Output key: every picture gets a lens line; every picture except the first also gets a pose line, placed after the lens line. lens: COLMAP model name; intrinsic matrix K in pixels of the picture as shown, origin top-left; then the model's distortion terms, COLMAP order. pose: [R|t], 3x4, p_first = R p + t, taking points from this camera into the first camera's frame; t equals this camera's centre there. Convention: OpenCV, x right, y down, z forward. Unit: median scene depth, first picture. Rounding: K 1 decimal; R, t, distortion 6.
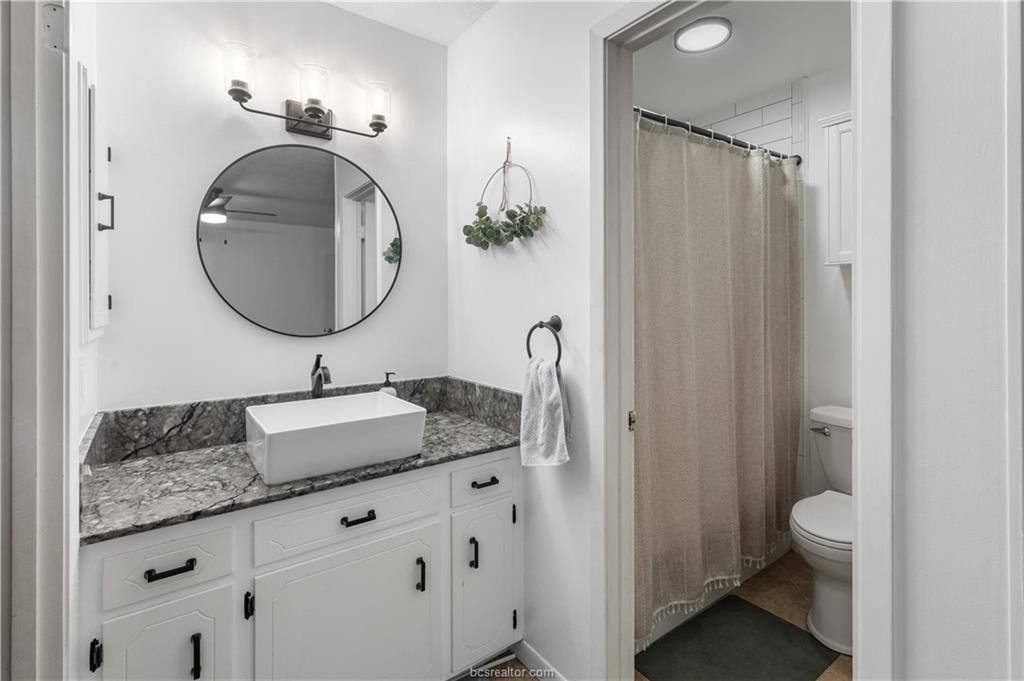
lens RADIAL K [[473.2, 0, 511.2], [0, 473.2, 304.1], [0, 0, 1]] dist [0.006101, -0.000140]
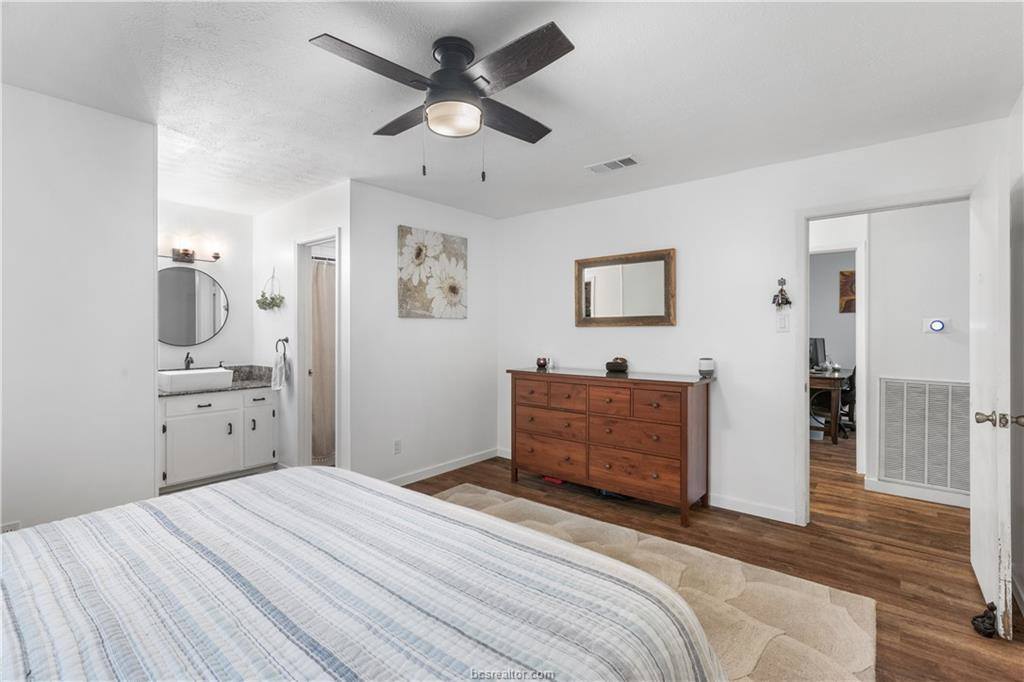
lens RADIAL K [[473.2, 0, 513.6], [0, 473.2, 333.4], [0, 0, 1]] dist [0.006101, -0.000140]
pose [[0.973086, 0.001234, 0.230437, 0.680408], [-0.001910, 0.999995, 0.002708, -0.005154], [-0.230432, -0.003076, 0.973083, -1.813101]]
